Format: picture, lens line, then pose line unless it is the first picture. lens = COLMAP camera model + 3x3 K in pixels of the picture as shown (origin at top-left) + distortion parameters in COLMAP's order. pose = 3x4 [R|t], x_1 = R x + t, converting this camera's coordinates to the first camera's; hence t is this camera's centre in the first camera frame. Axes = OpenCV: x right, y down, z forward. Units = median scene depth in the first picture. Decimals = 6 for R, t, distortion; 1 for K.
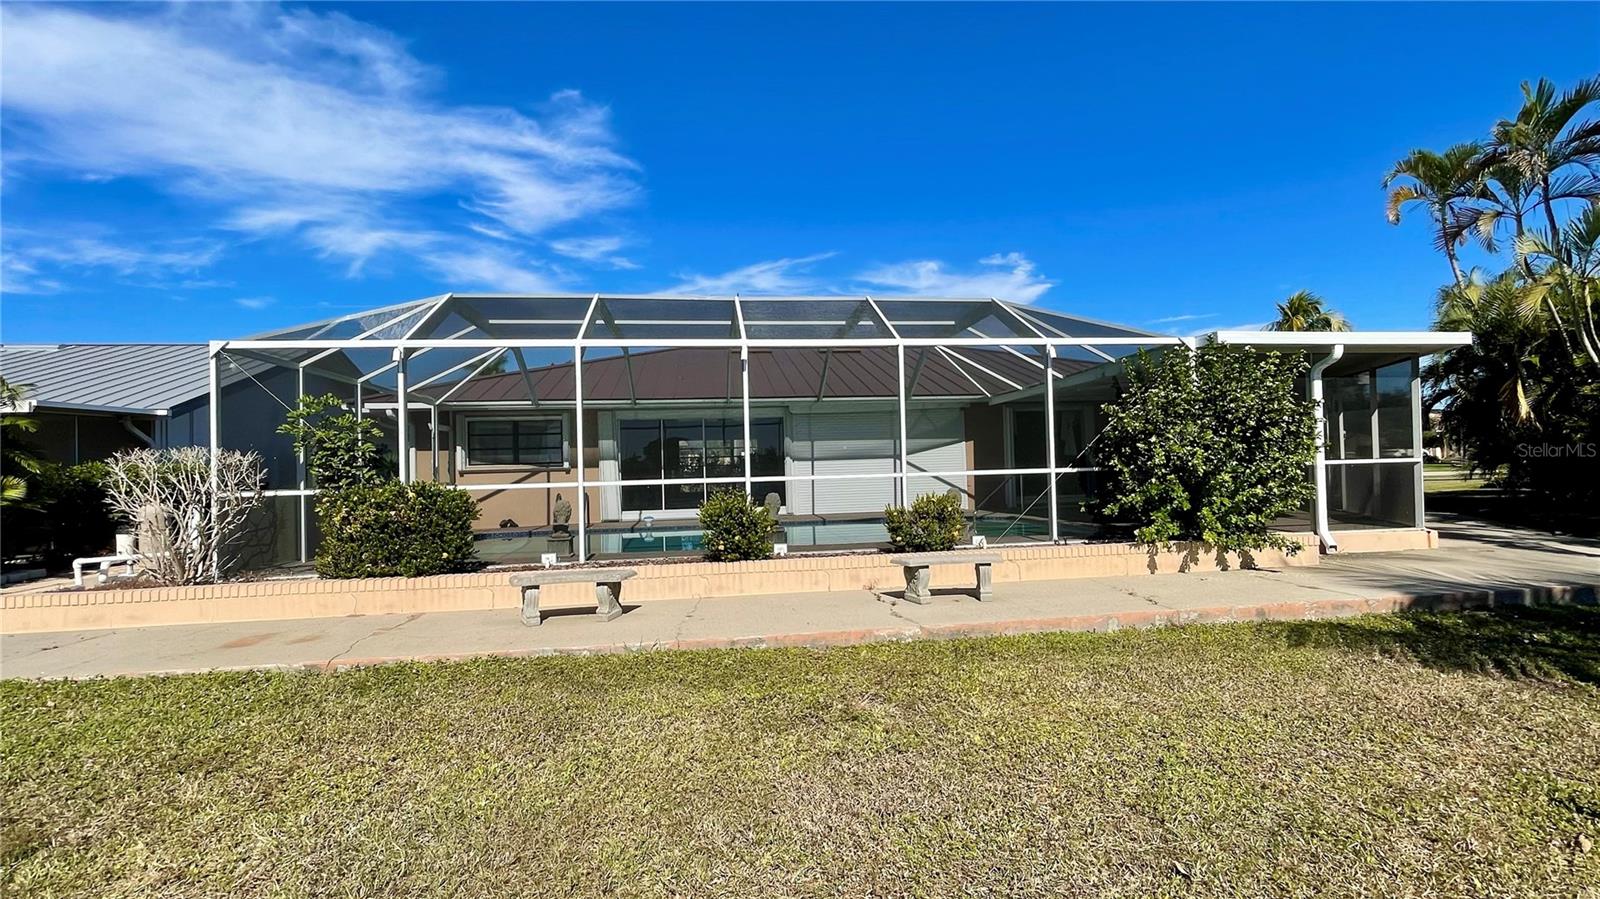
lens RADIAL K [[699.7, 0, 800.6], [0, 699.7, 444.8], [0, 0, 1]] dist [-0.003571, 0.000815]
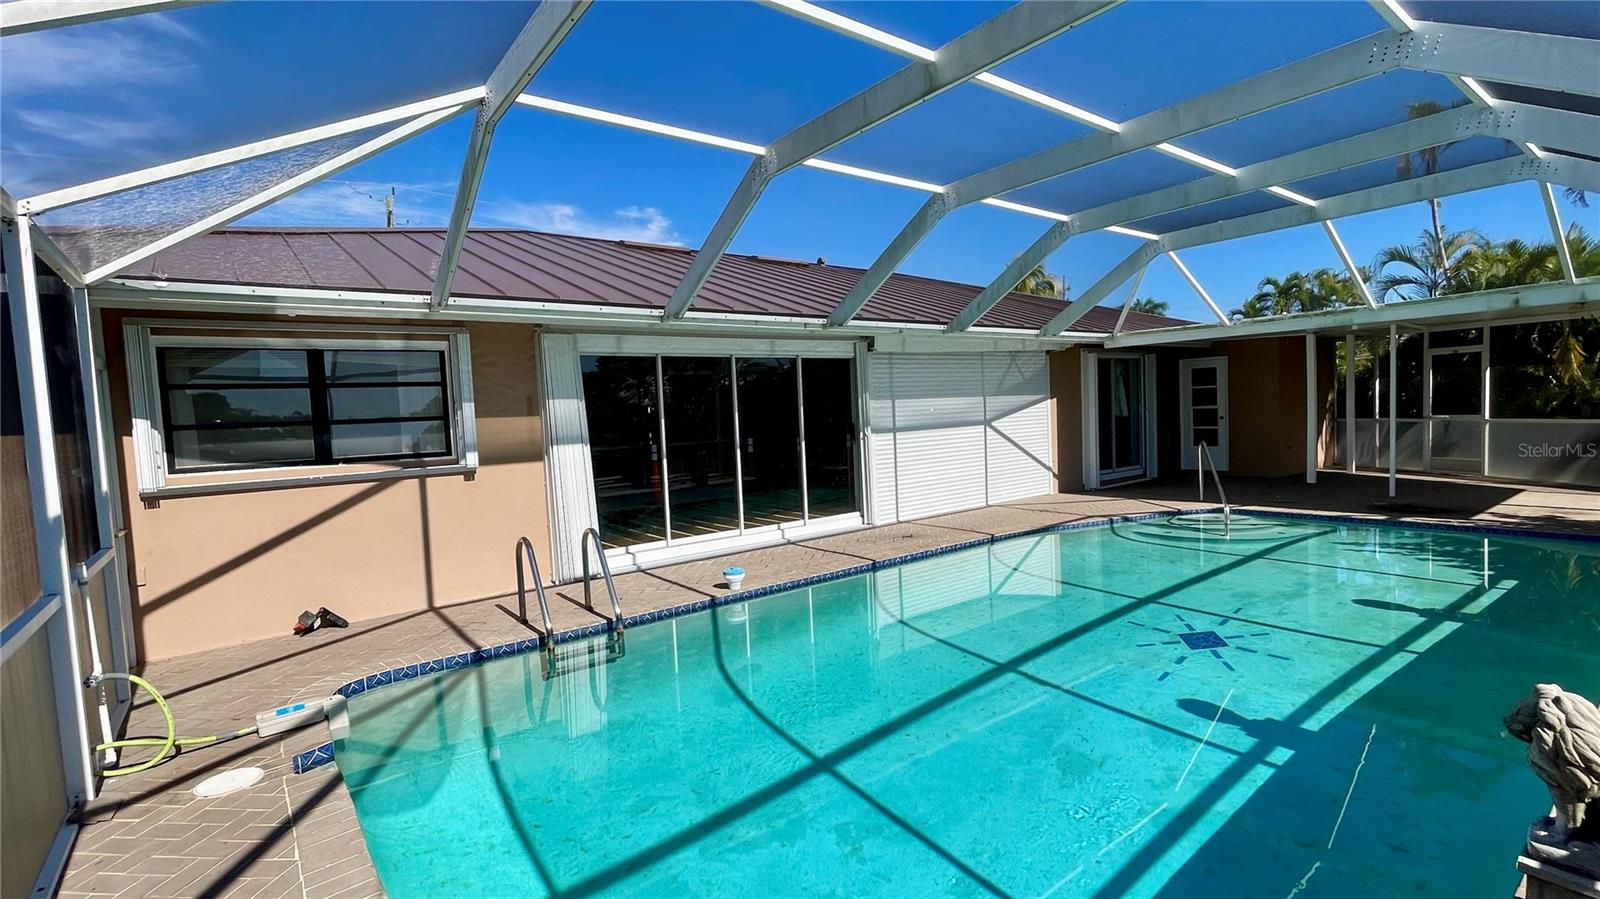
lens RADIAL K [[699.7, 0, 808.7], [0, 699.7, 443.2], [0, 0, 1]] dist [-0.003571, 0.000815]
pose [[0.886244, -0.031290, 0.462160, -0.345456], [0.001852, 0.997947, 0.064012, -0.007118], [-0.463215, -0.055875, 0.884483, 0.533847]]
